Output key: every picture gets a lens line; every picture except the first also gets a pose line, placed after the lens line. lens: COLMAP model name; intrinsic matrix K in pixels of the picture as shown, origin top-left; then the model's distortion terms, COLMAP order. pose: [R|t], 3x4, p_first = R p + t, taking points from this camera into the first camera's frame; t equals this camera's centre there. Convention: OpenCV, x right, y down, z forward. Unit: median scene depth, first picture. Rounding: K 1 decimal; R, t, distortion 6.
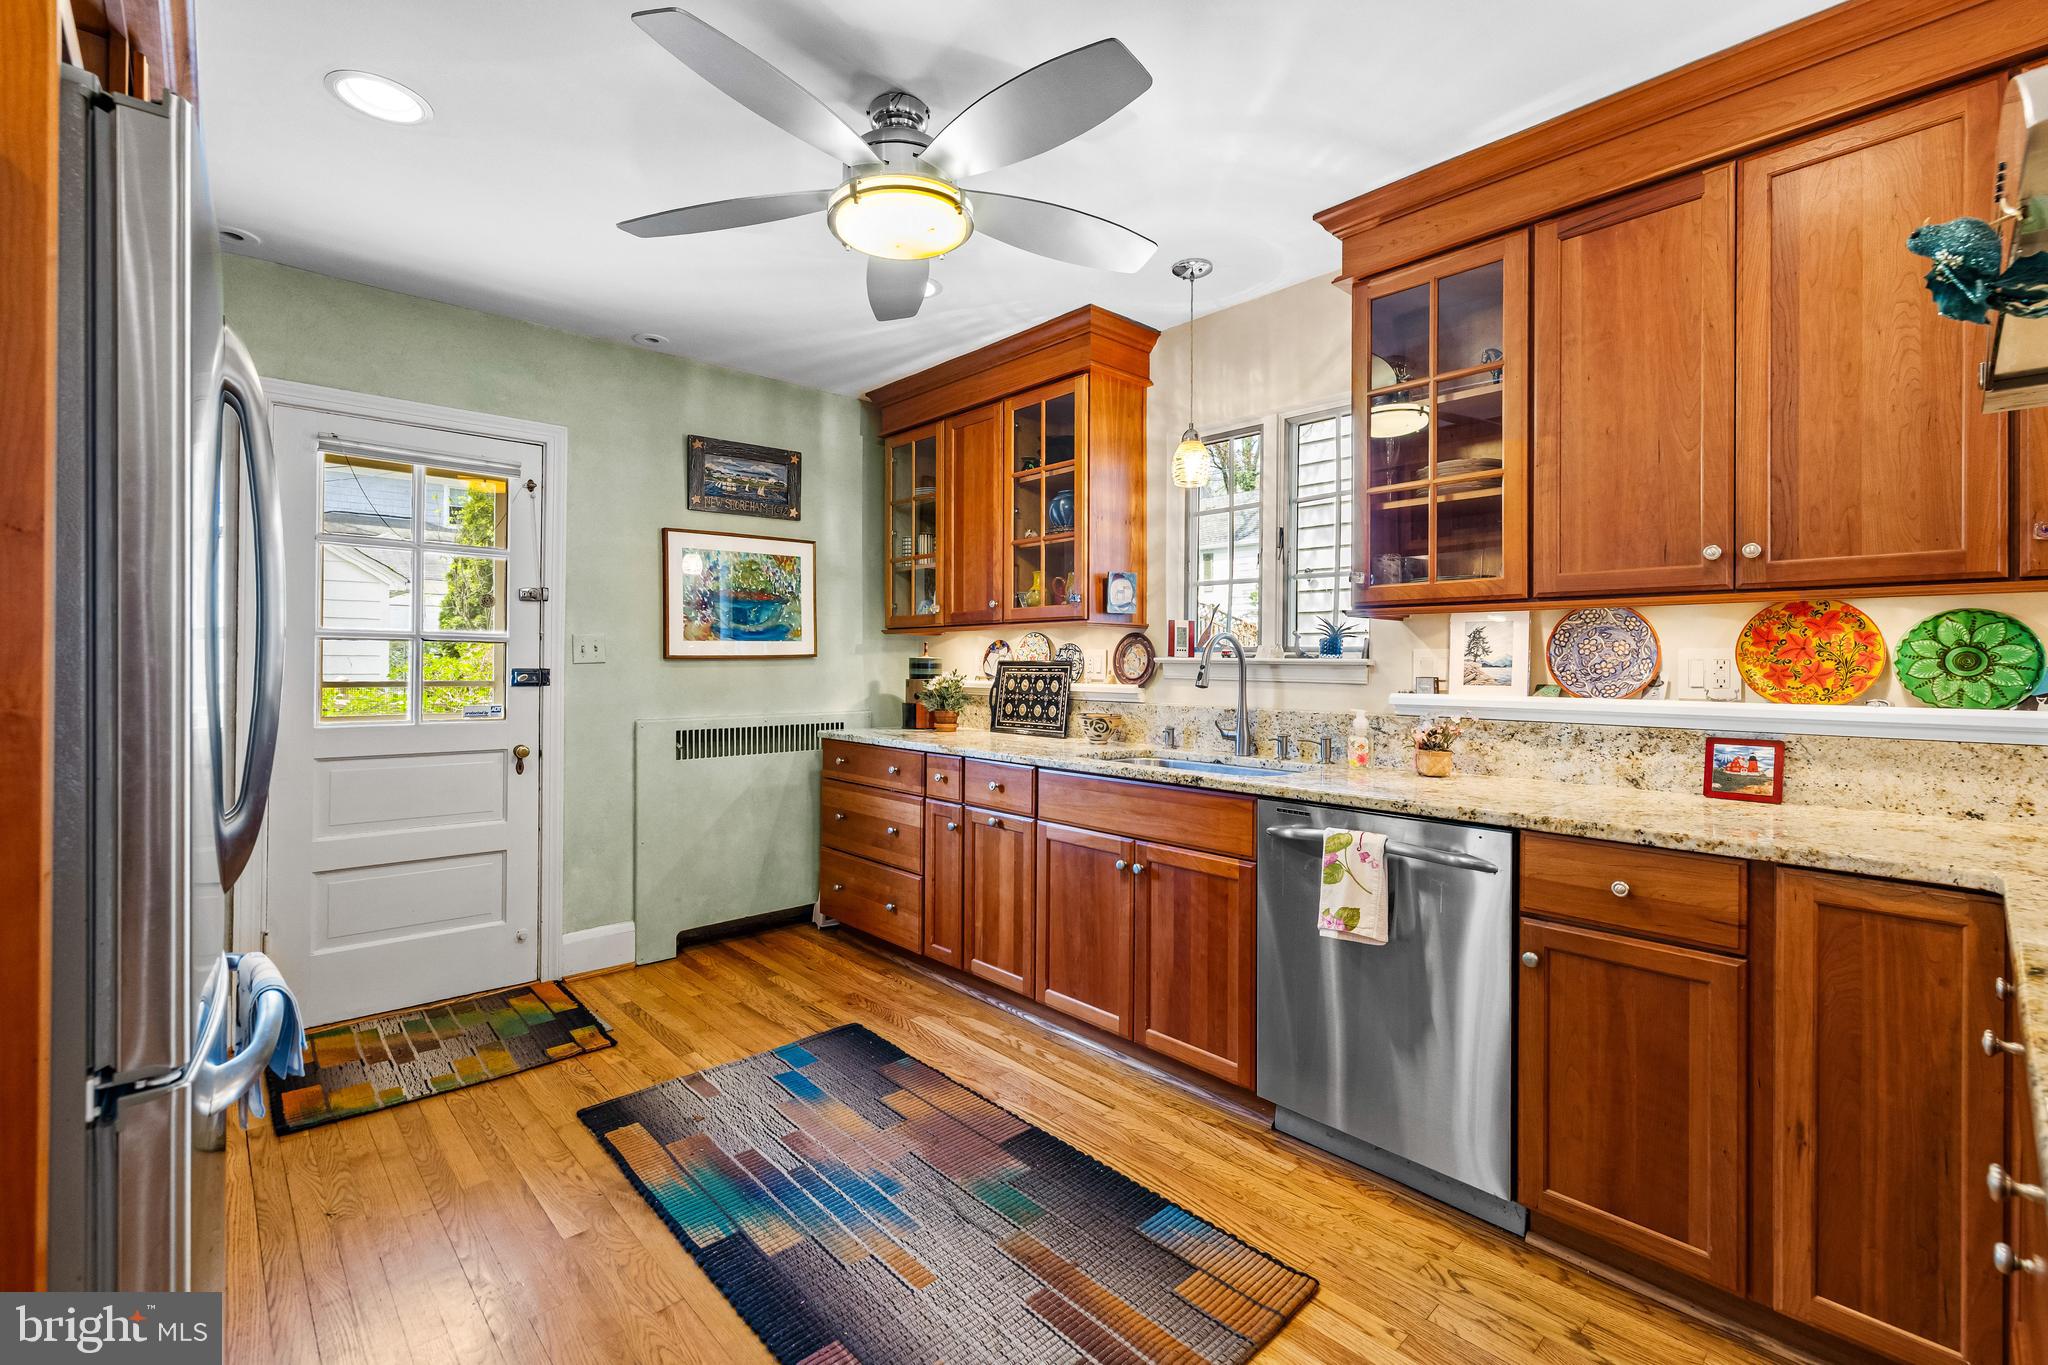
lens RADIAL K [[879.5, 0, 1005.3], [0, 879.5, 665.9], [0, 0, 1]] dist [-0.002422, -0.000201]
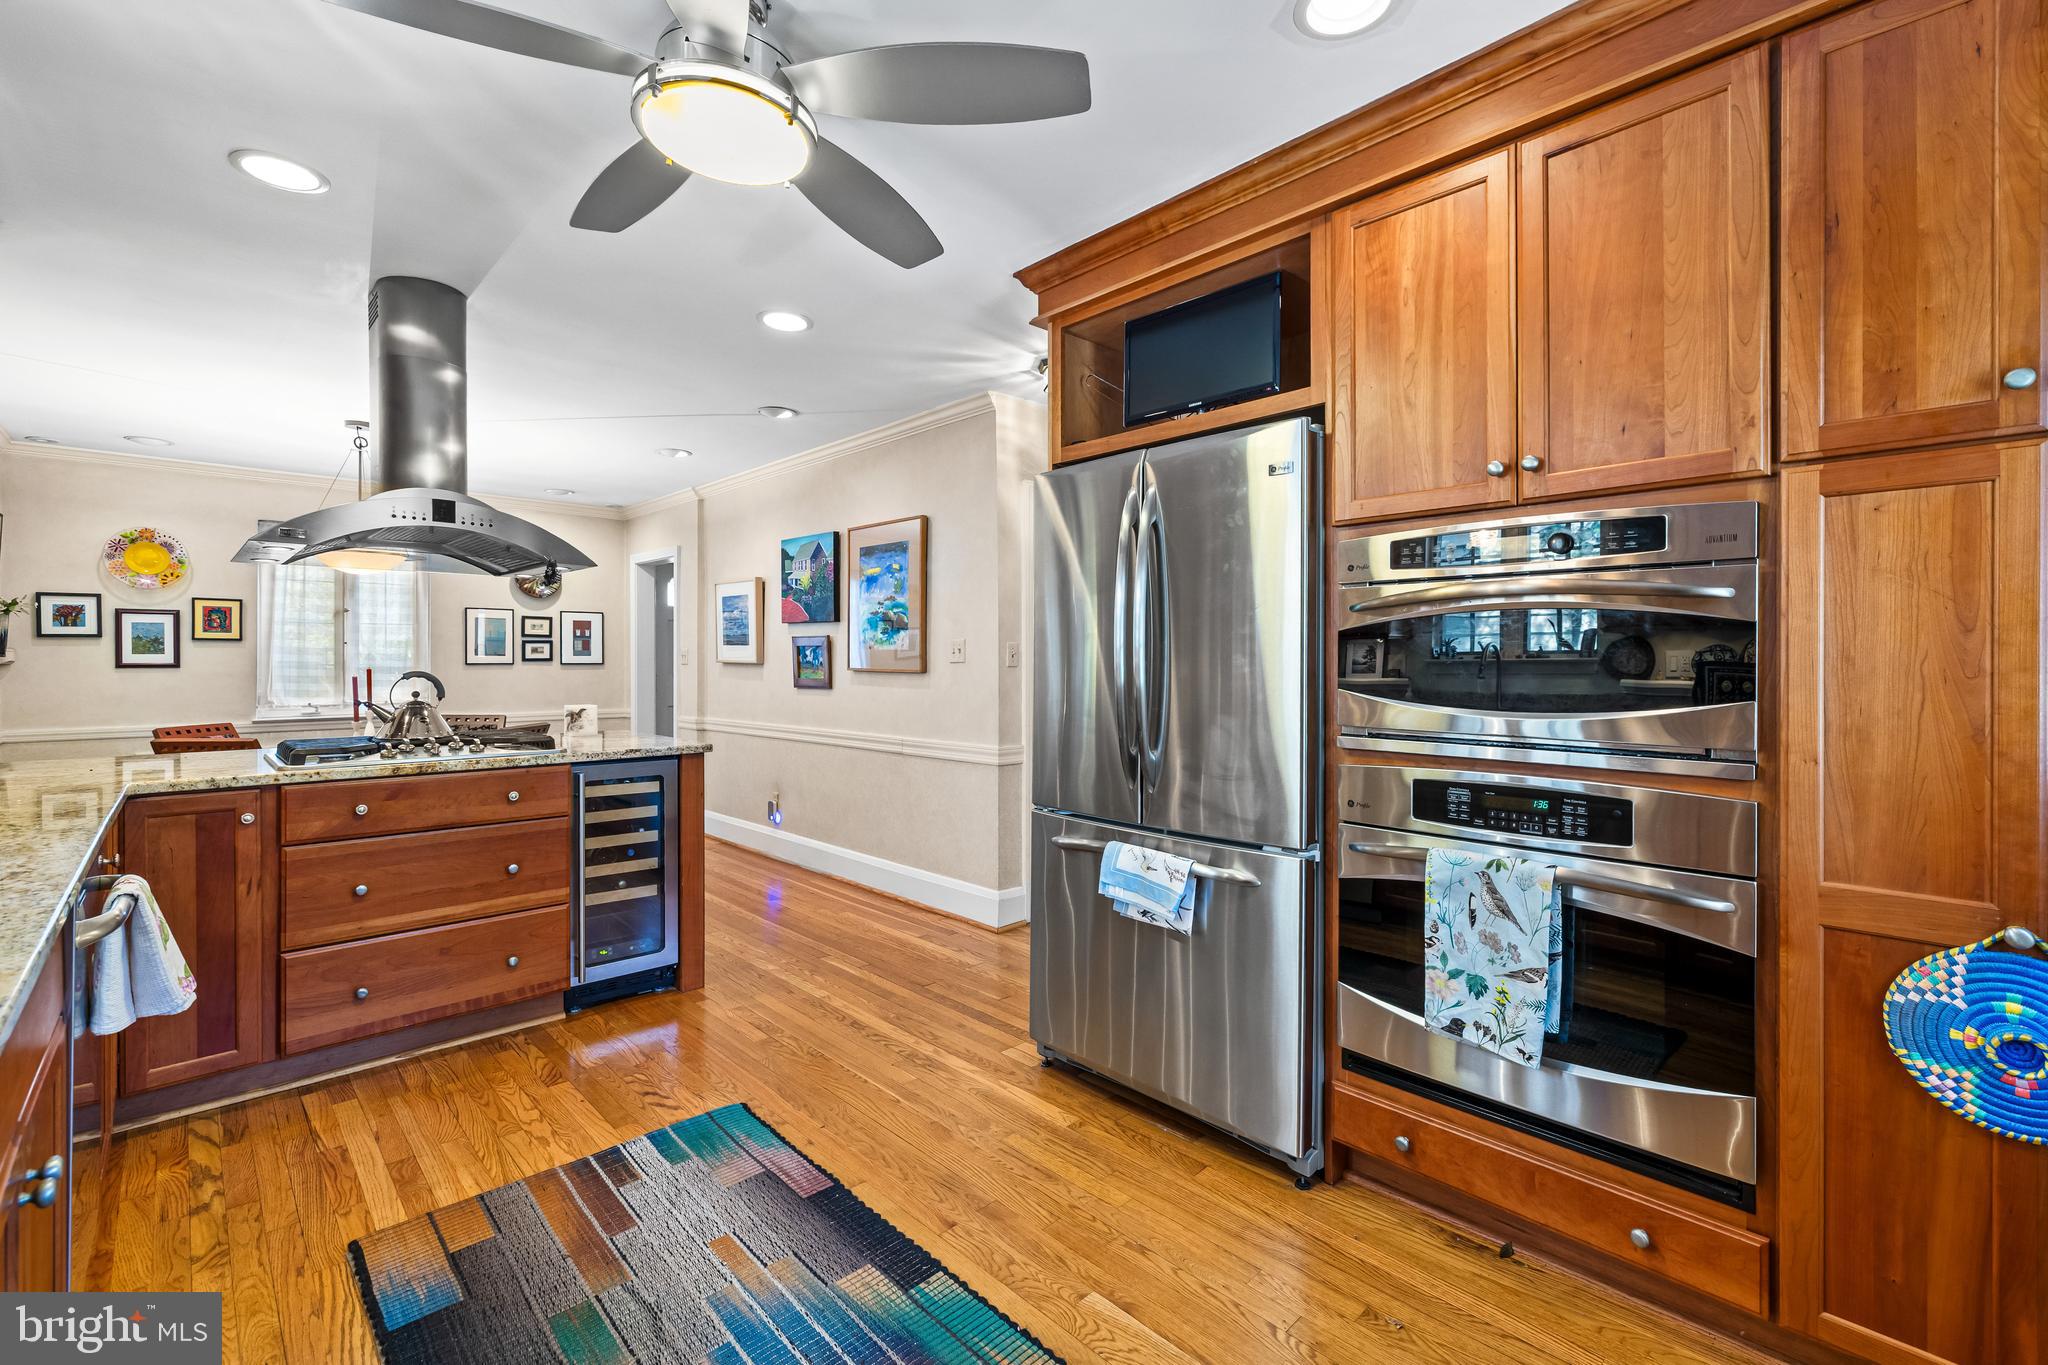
lens RADIAL K [[879.5, 0, 1043.6], [0, 879.5, 667.7], [0, 0, 1]] dist [-0.002422, -0.000201]
pose [[-0.998999, -0.008470, -0.043918, -0.240788], [-0.008859, 0.999923, 0.008677, -0.009718], [0.043841, 0.009057, -0.998997, 1.154765]]
